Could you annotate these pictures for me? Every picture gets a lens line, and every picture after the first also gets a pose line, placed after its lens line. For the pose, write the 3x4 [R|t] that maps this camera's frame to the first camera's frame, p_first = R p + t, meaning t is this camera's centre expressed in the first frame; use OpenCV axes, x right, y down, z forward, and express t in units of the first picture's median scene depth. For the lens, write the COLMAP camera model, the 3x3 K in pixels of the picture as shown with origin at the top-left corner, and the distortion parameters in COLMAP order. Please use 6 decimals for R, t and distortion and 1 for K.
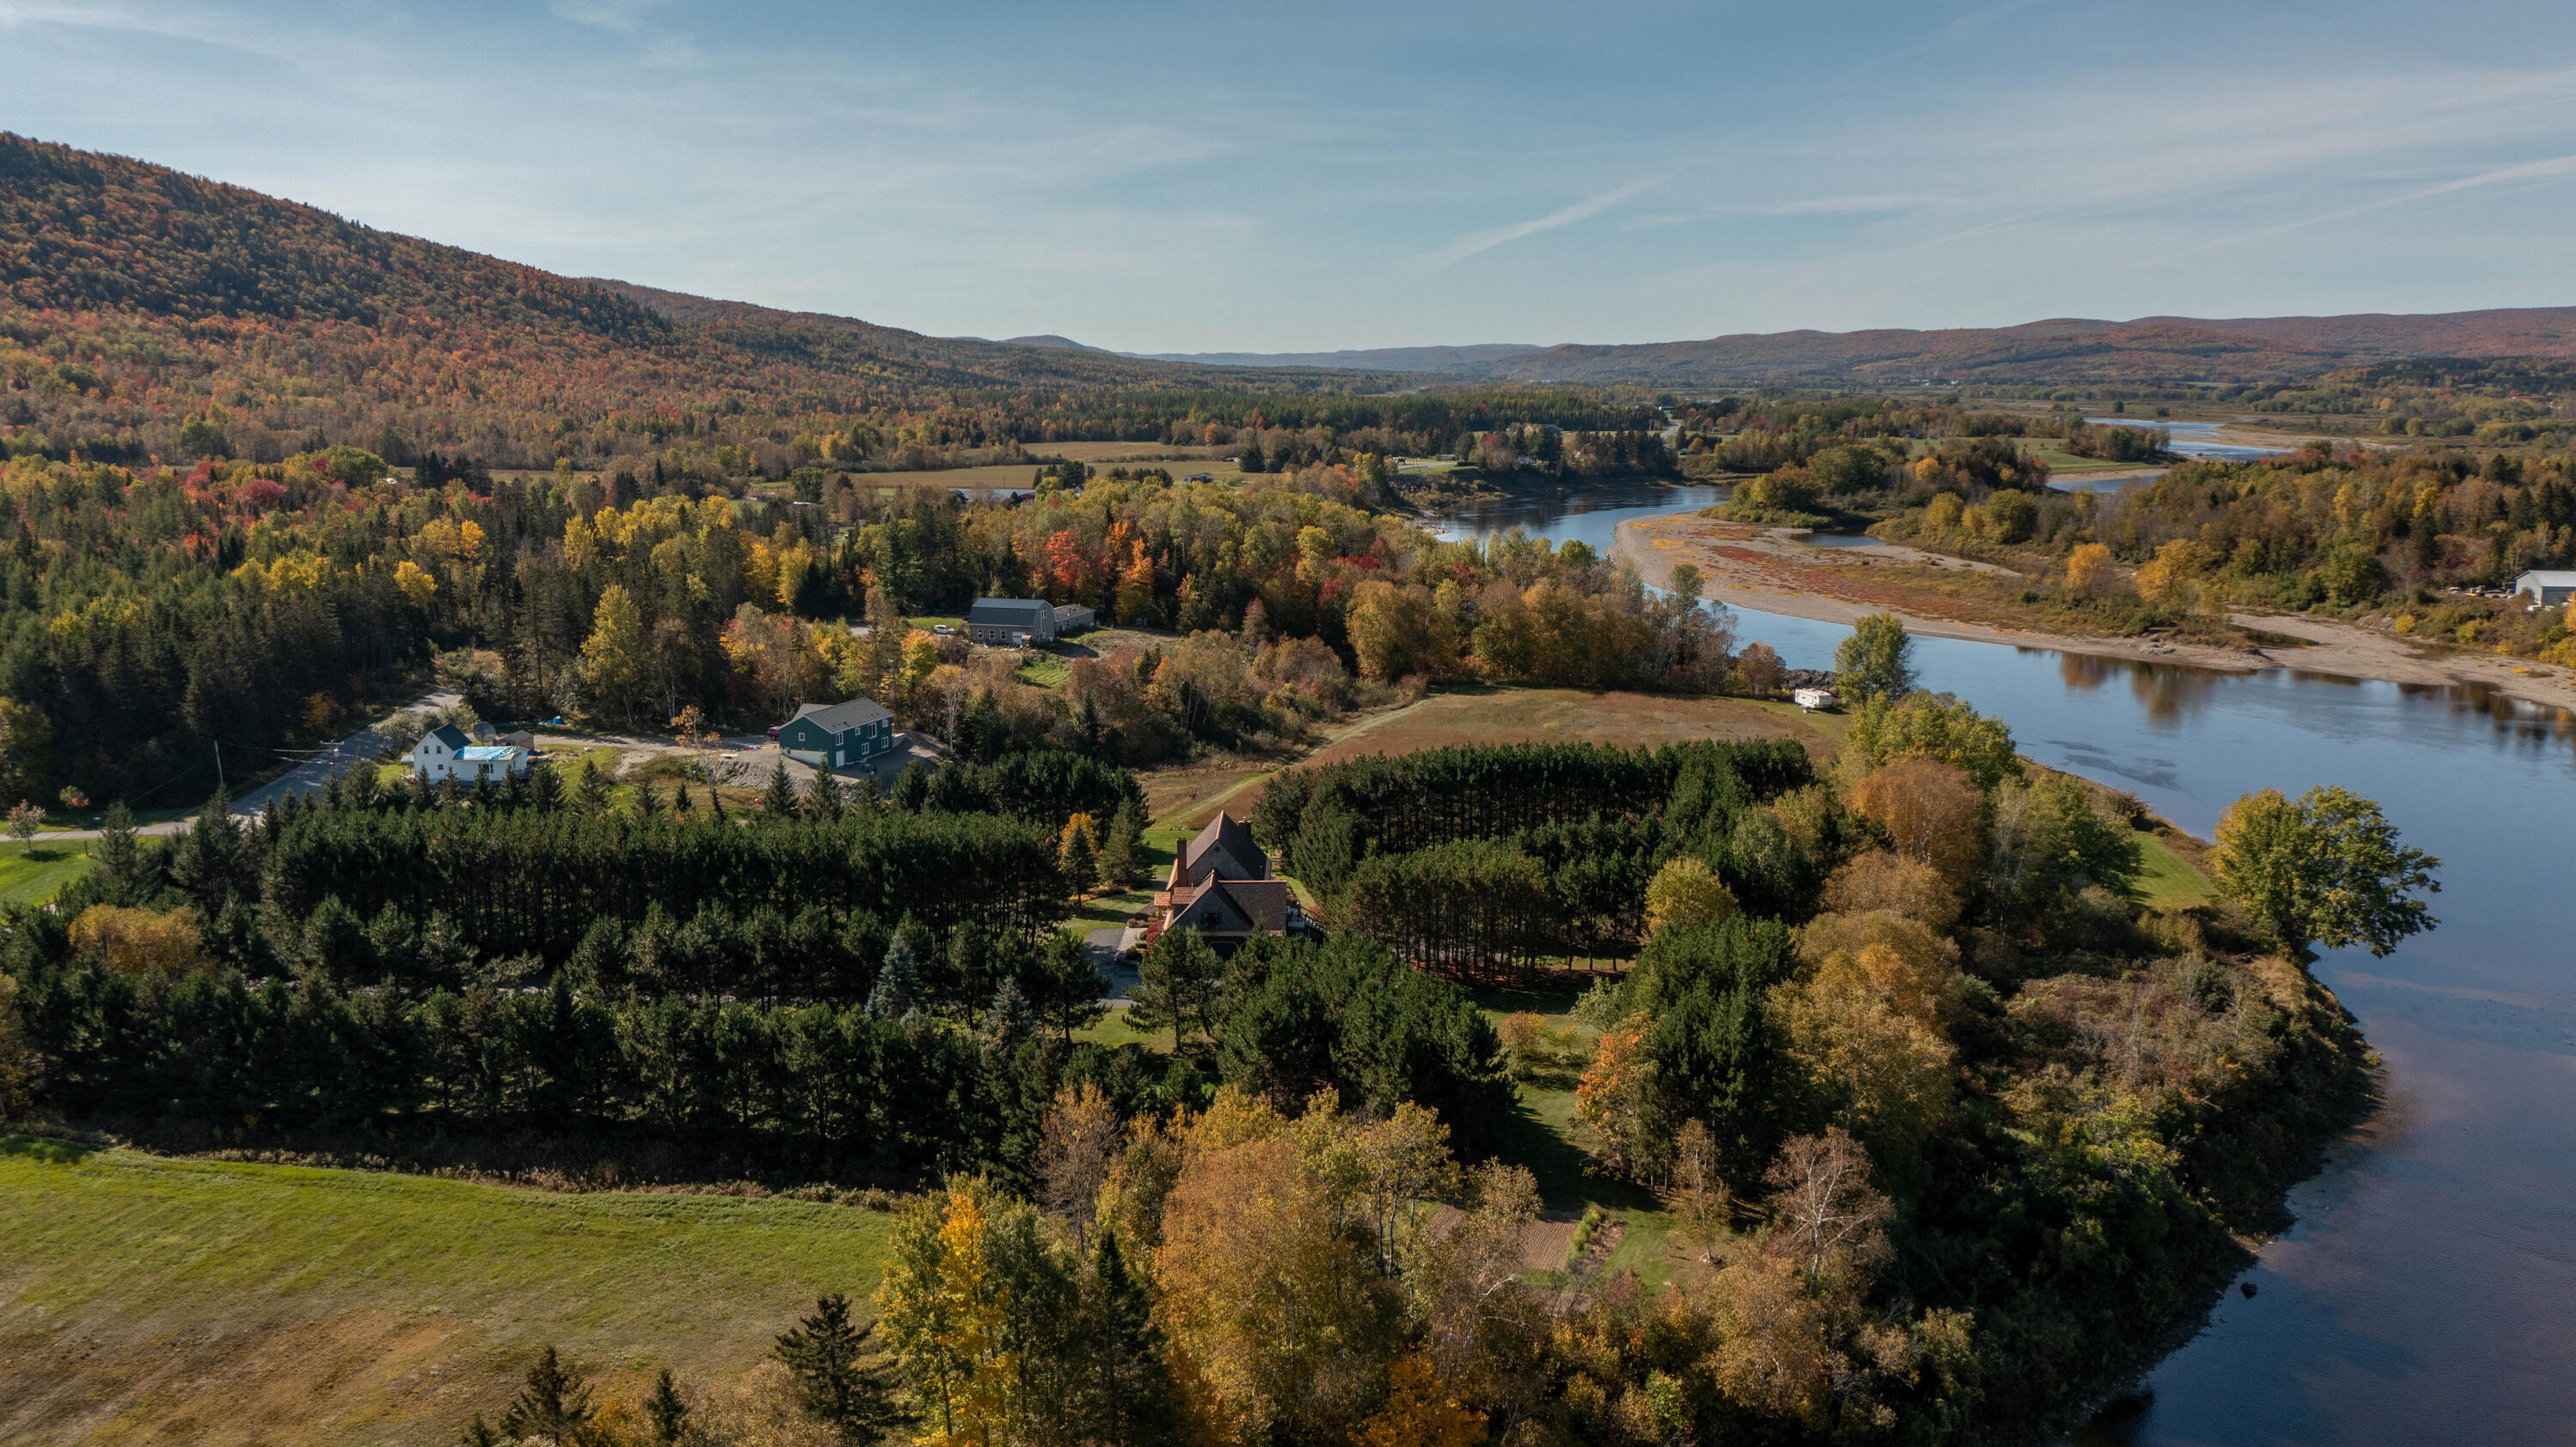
lens RADIAL K [[2027.9, 0, 1295.2], [0, 2027.9, 727.4], [0, 0, 1]] dist [-0.013961, 0.010361]
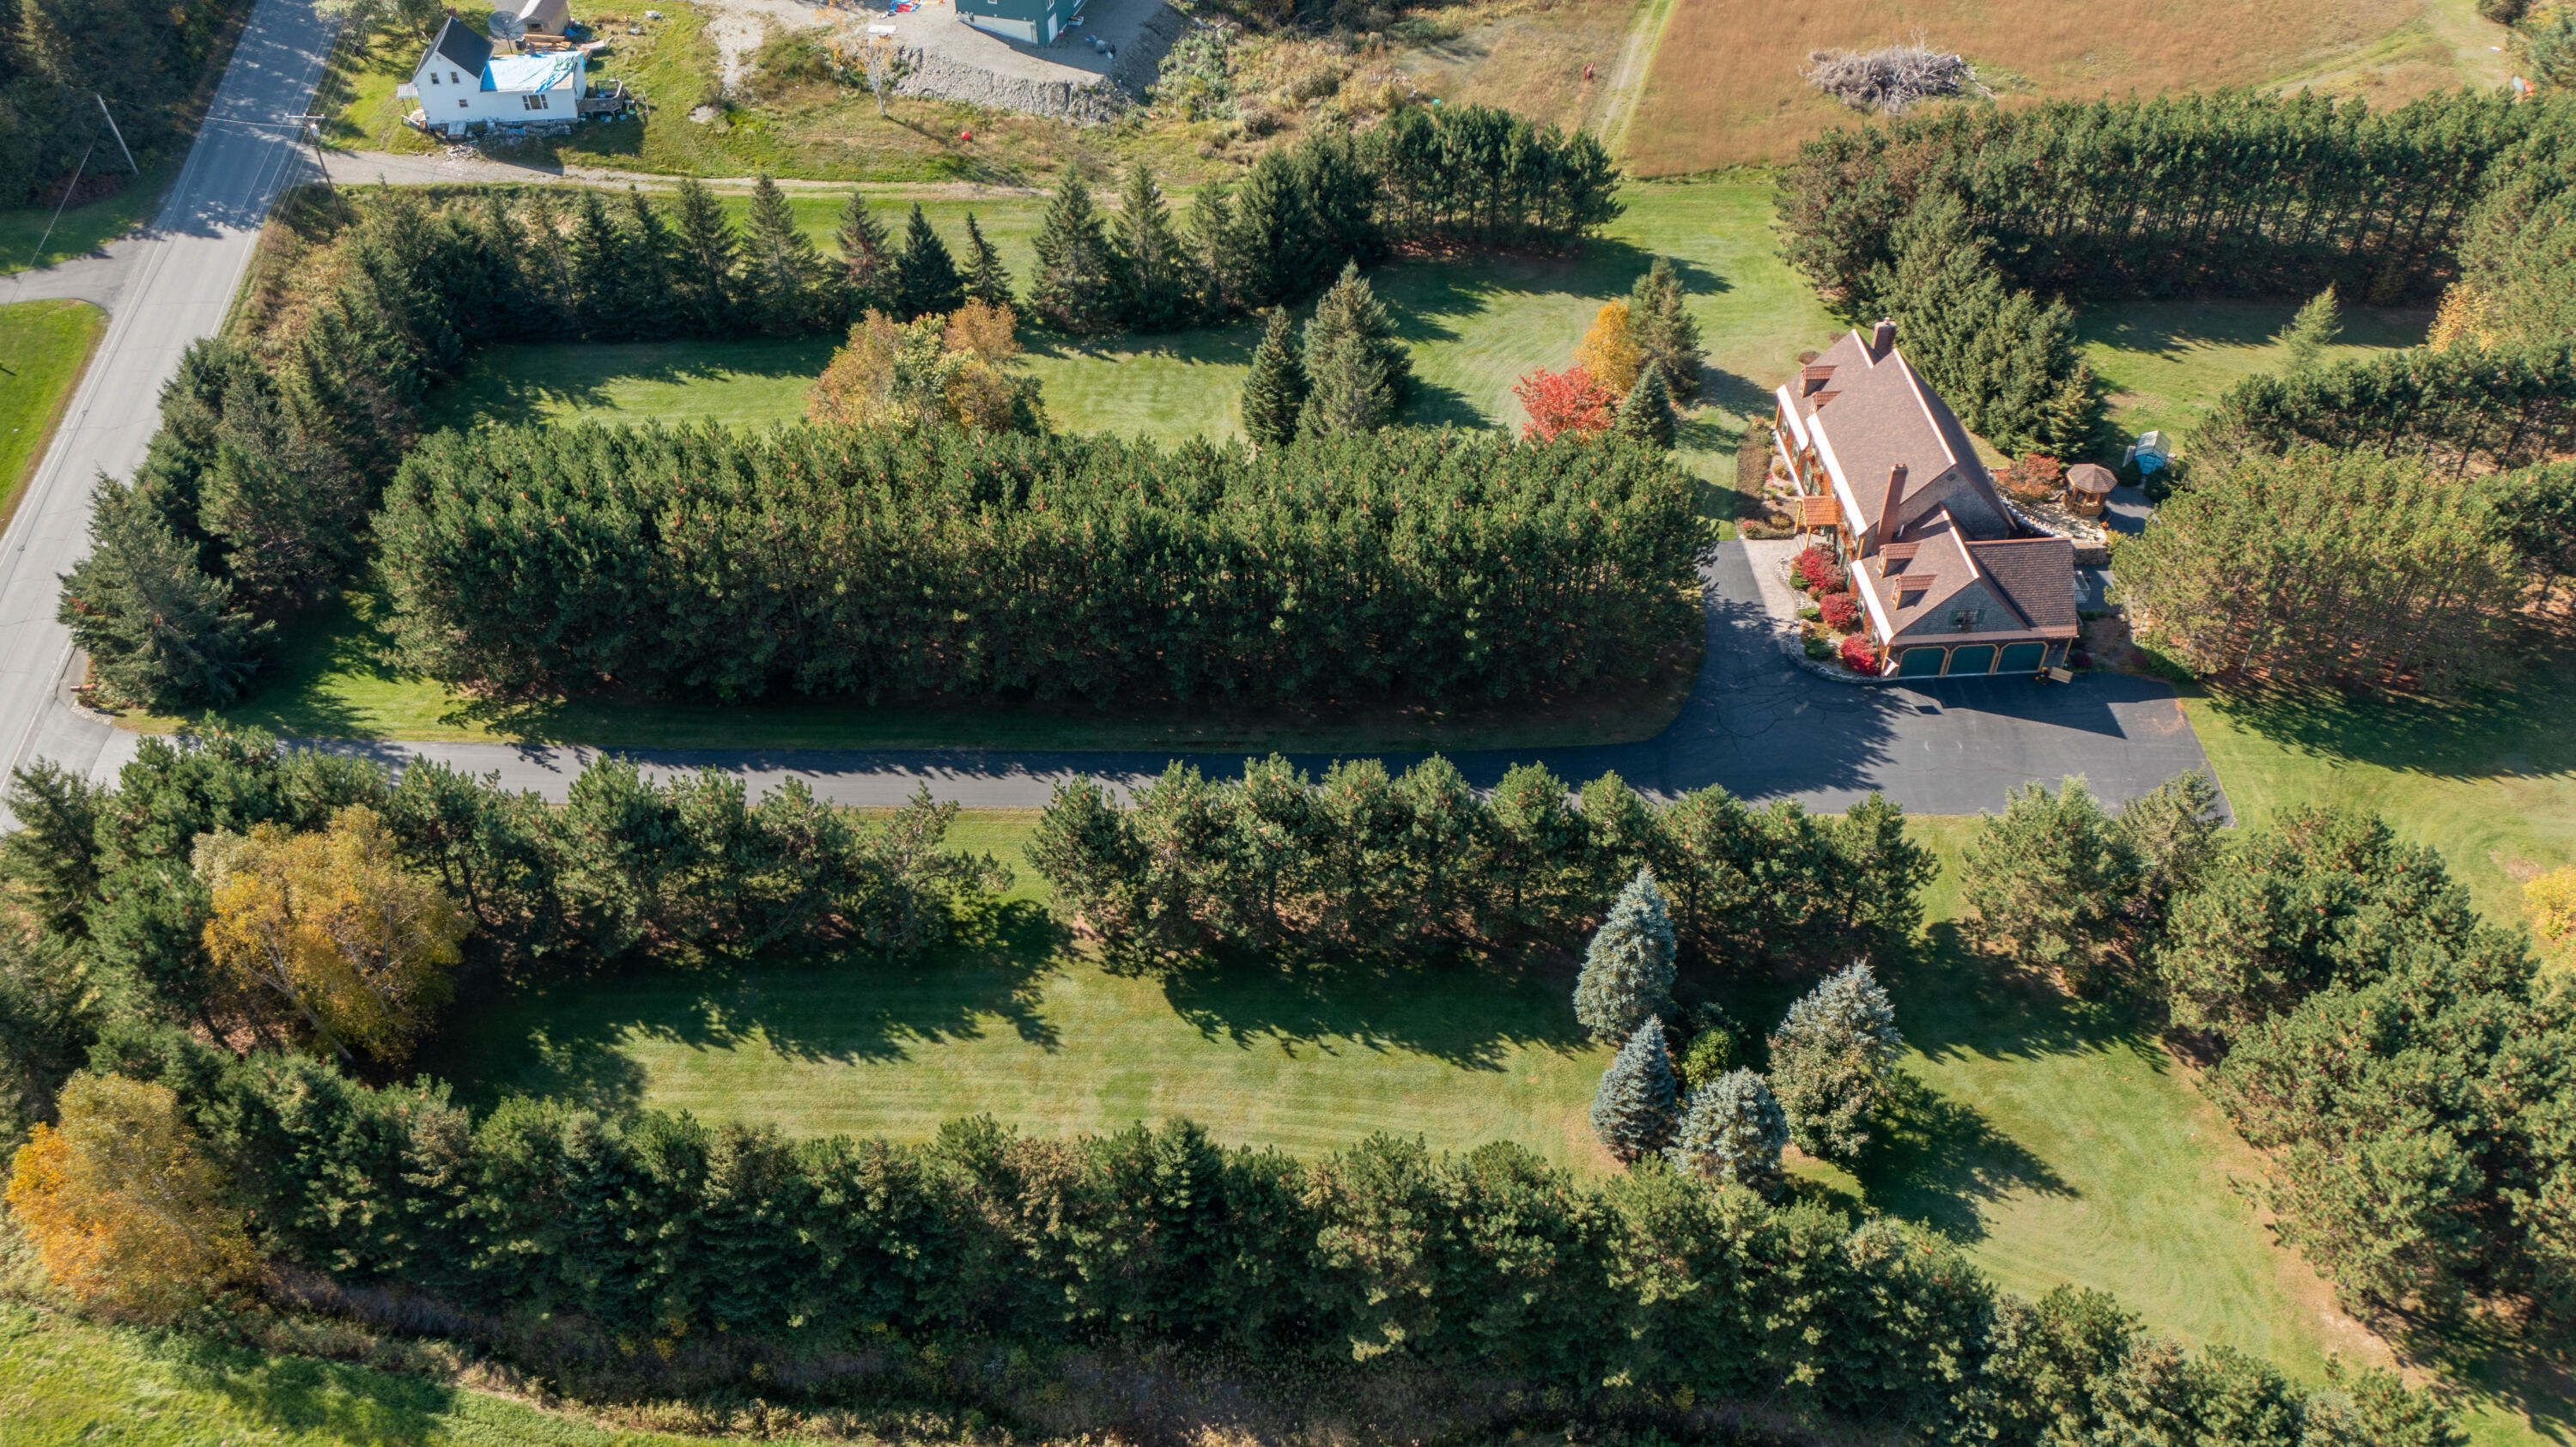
lens RADIAL K [[2027.9, 0, 1273.0], [0, 2027.9, 730.4], [0, 0, 1]] dist [-0.013961, 0.010361]
pose [[0.997240, -0.052194, 0.052808, -0.238307], [0.014461, 0.834149, 0.551350, -0.185946], [-0.072827, -0.549064, 0.832601, 0.383233]]
